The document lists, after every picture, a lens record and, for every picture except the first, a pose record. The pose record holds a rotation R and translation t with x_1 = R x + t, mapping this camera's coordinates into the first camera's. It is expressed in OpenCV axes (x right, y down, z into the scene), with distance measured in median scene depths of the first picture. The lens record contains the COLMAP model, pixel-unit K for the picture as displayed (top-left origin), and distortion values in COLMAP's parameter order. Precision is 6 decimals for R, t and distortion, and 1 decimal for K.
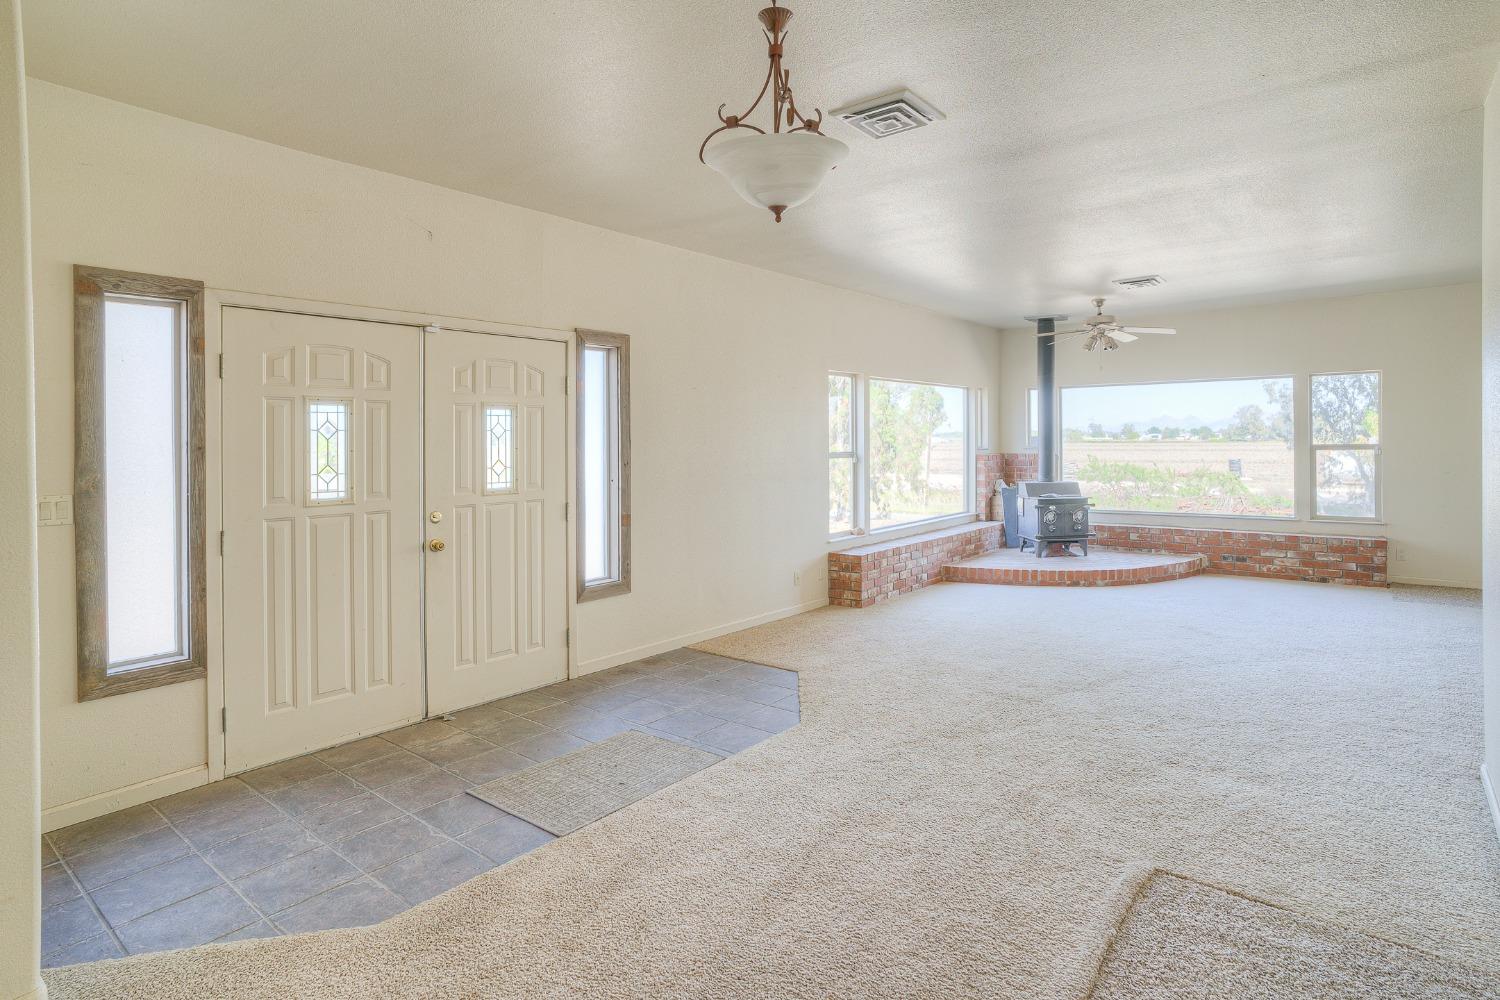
lens RADIAL K [[796.4, 0, 750.1], [0, 796.4, 436.9], [0, 0, 1]] dist [-0.064459, 0.042647]
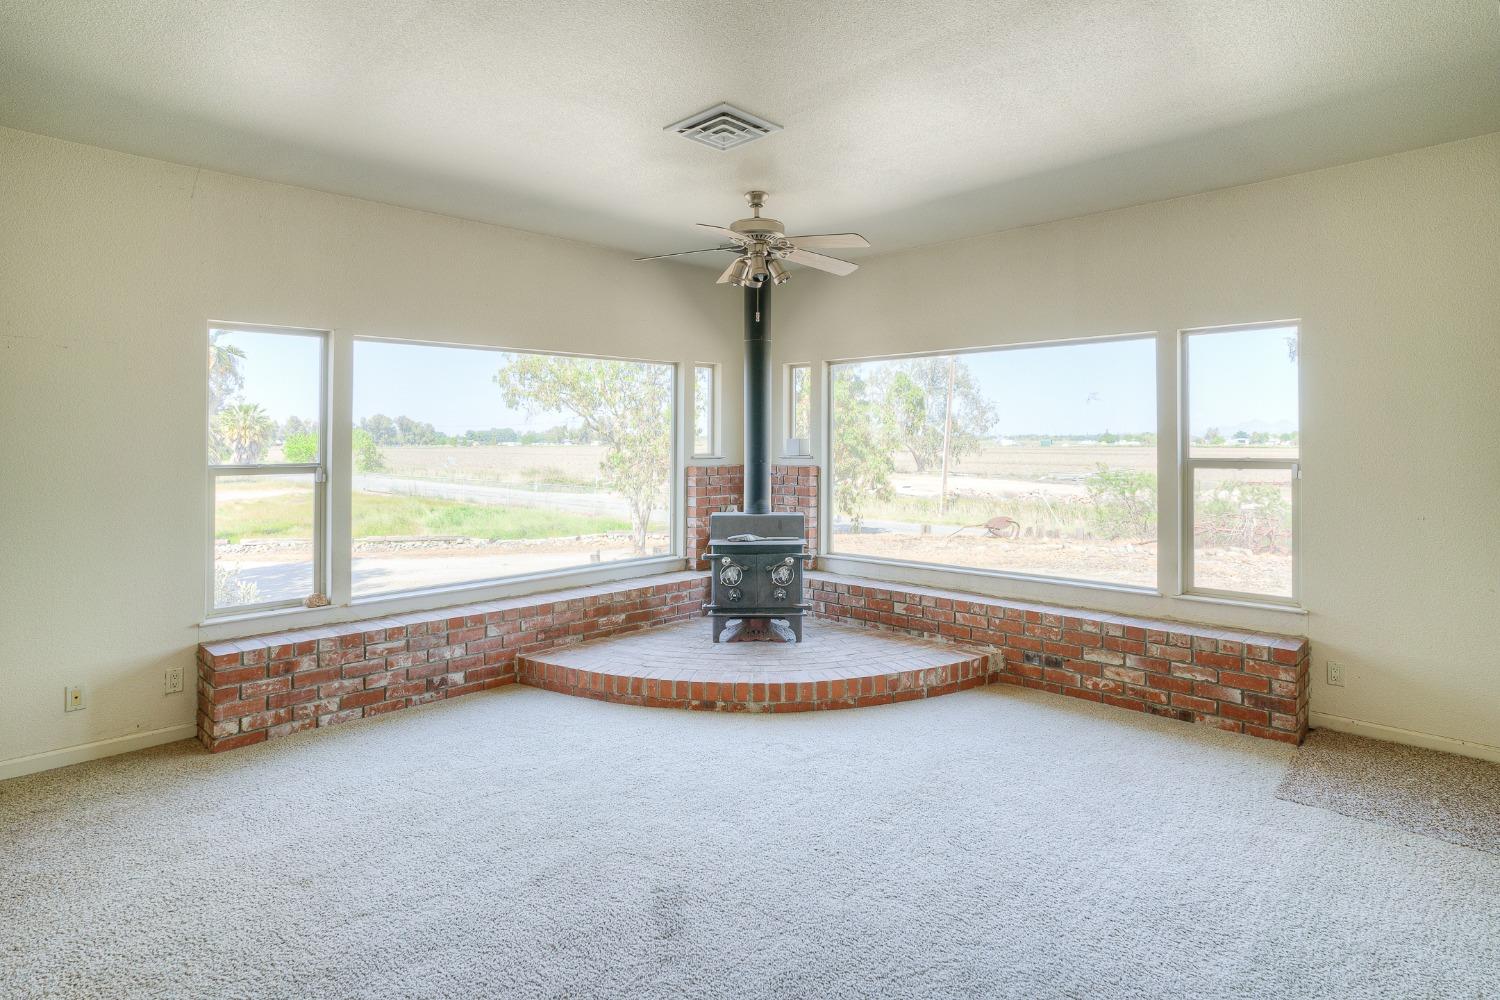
lens RADIAL K [[796.4, 0, 750.1], [0, 796.4, 436.9], [0, 0, 1]] dist [-0.064459, 0.042647]
pose [[0.996320, 0.008671, -0.085268, 0.467107], [-0.008715, 0.999962, -0.000140, -0.002343], [0.085264, 0.000883, 0.996358, 0.429283]]
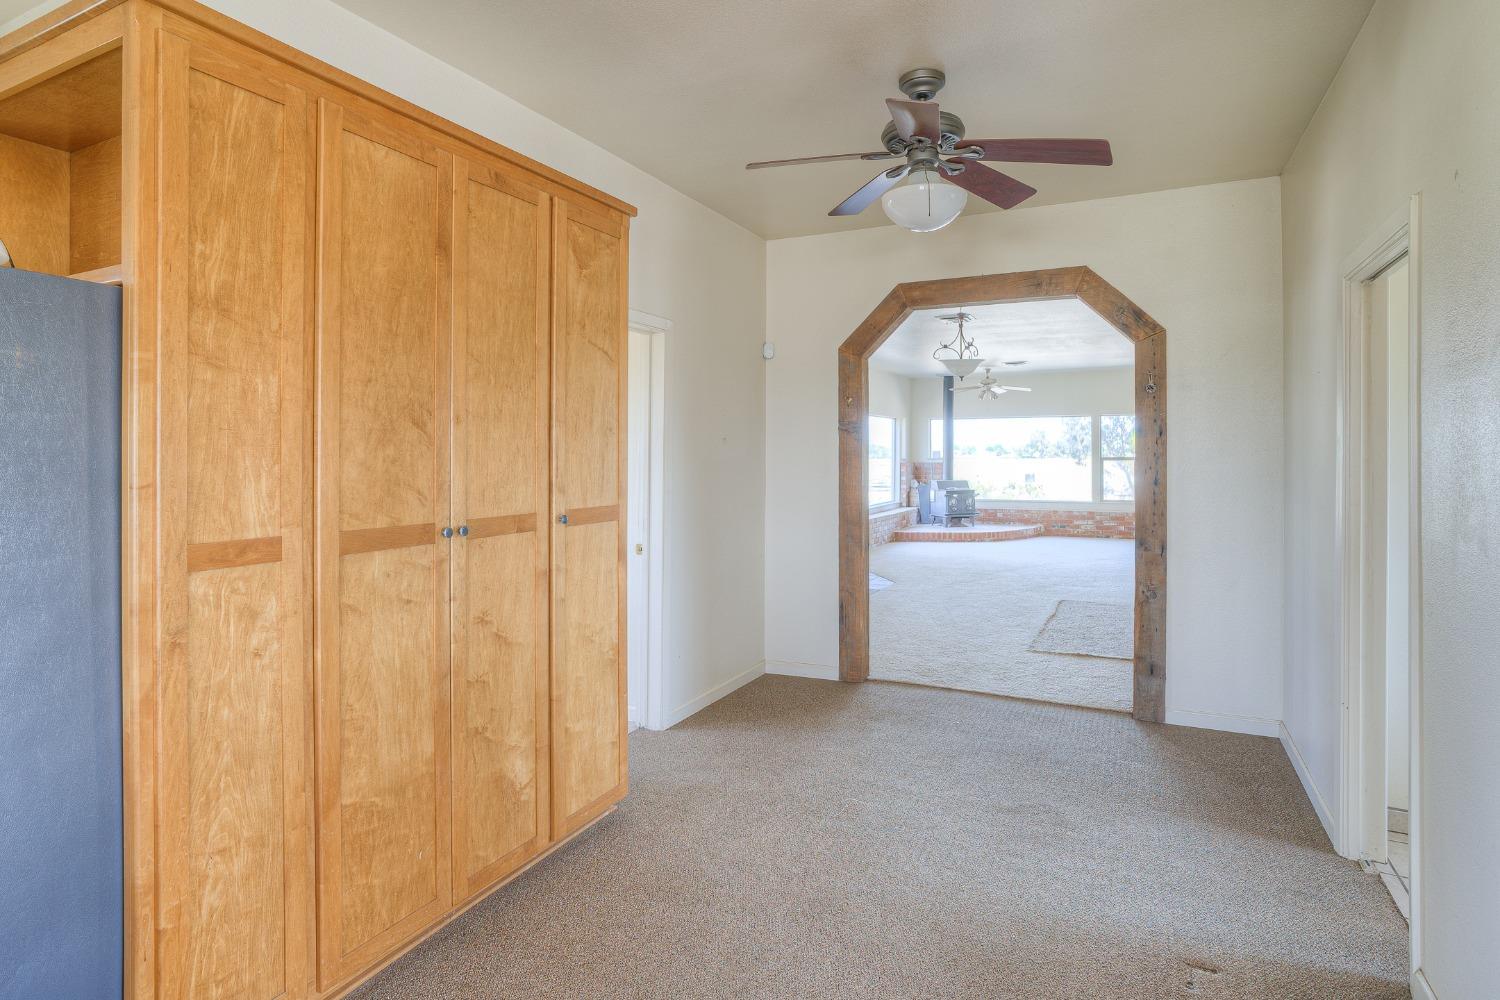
lens RADIAL K [[827.1, 0, 750.2], [0, 827.1, 449.0], [0, 0, 1]] dist [-0.015994, 0.000824]
pose [[0.972593, 0.008156, 0.232371, -0.424364], [-0.007592, 0.999966, -0.003319, 0.003943], [-0.232390, 0.001464, 0.972622, -0.548074]]
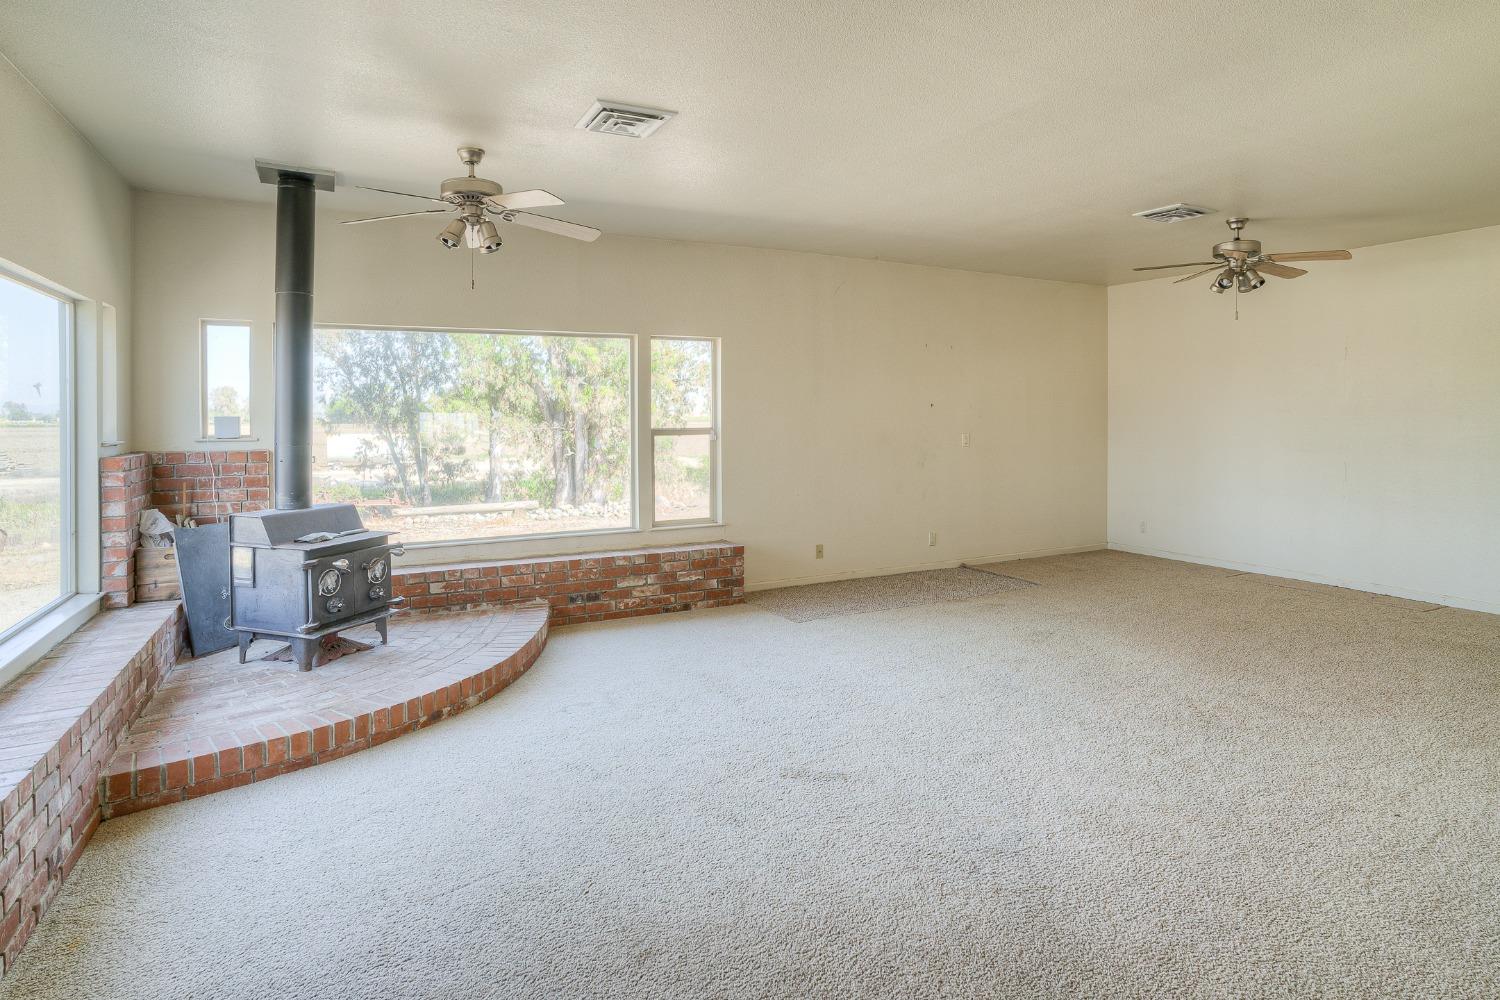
lens RADIAL K [[827.1, 0, 750.2], [0, 827.1, 449.0], [0, 0, 1]] dist [-0.015994, 0.000824]
pose [[0.416345, -0.030111, 0.908708, 0.032737], [-0.001535, 0.999427, 0.033820, 0.002079], [-0.909205, -0.015476, 0.416060, 0.584519]]
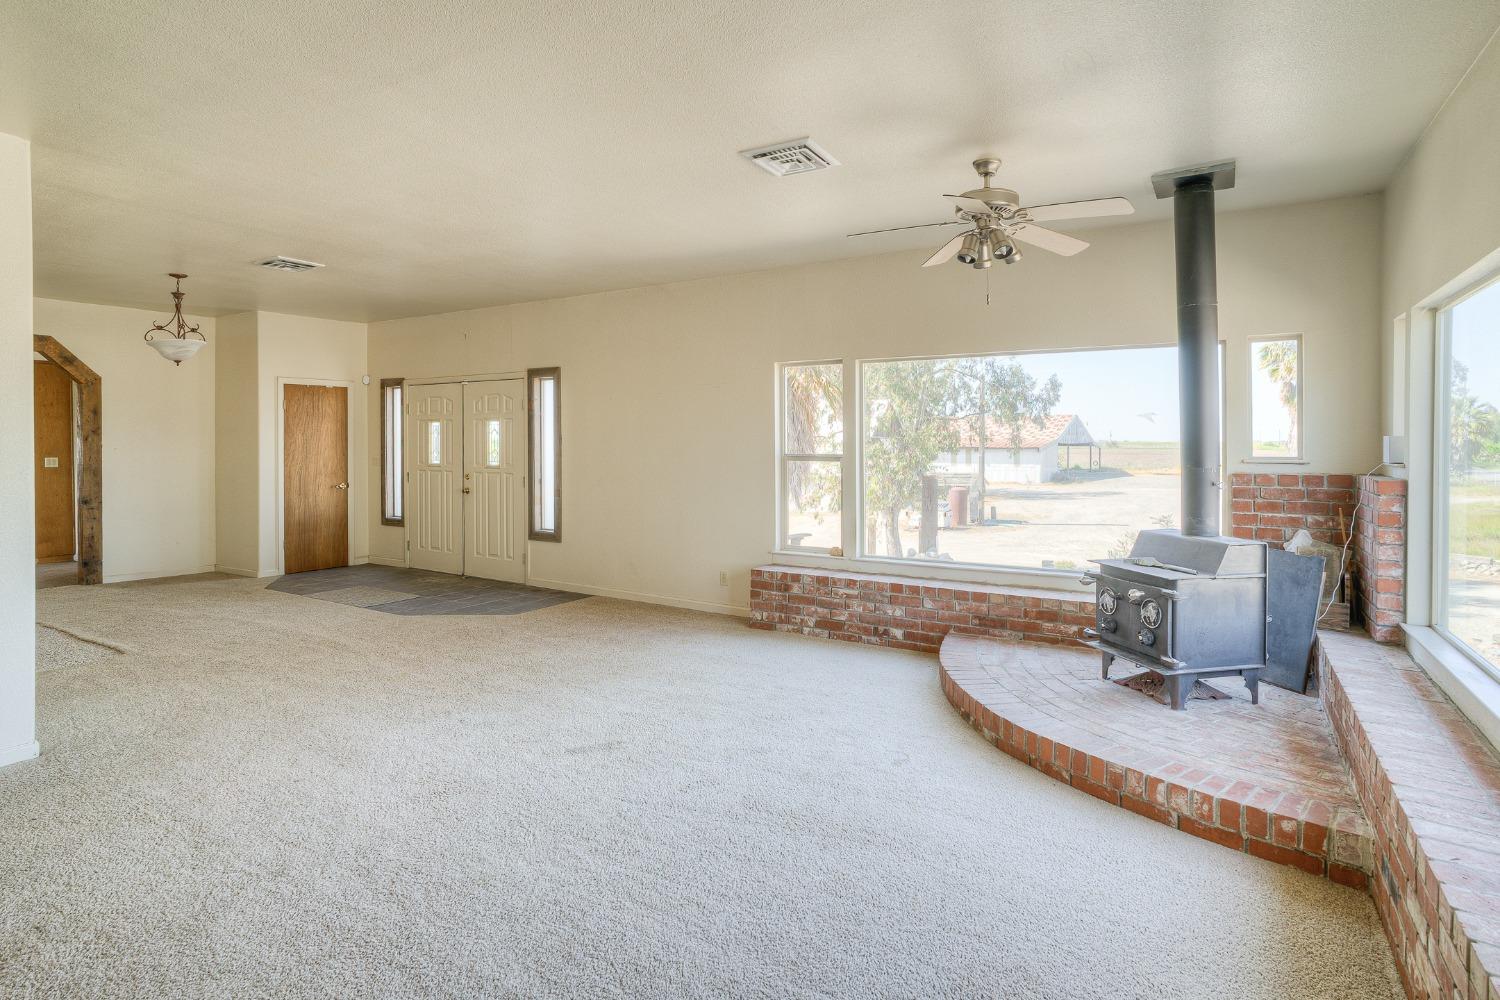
lens RADIAL K [[796.4, 0, 750.1], [0, 796.4, 436.9], [0, 0, 1]] dist [-0.064459, 0.042647]
pose [[0.131133, 0.005140, -0.991351, 0.877472], [0.002703, 0.999981, 0.005542, -0.003906], [0.991361, -0.003406, 0.131117, 0.752385]]
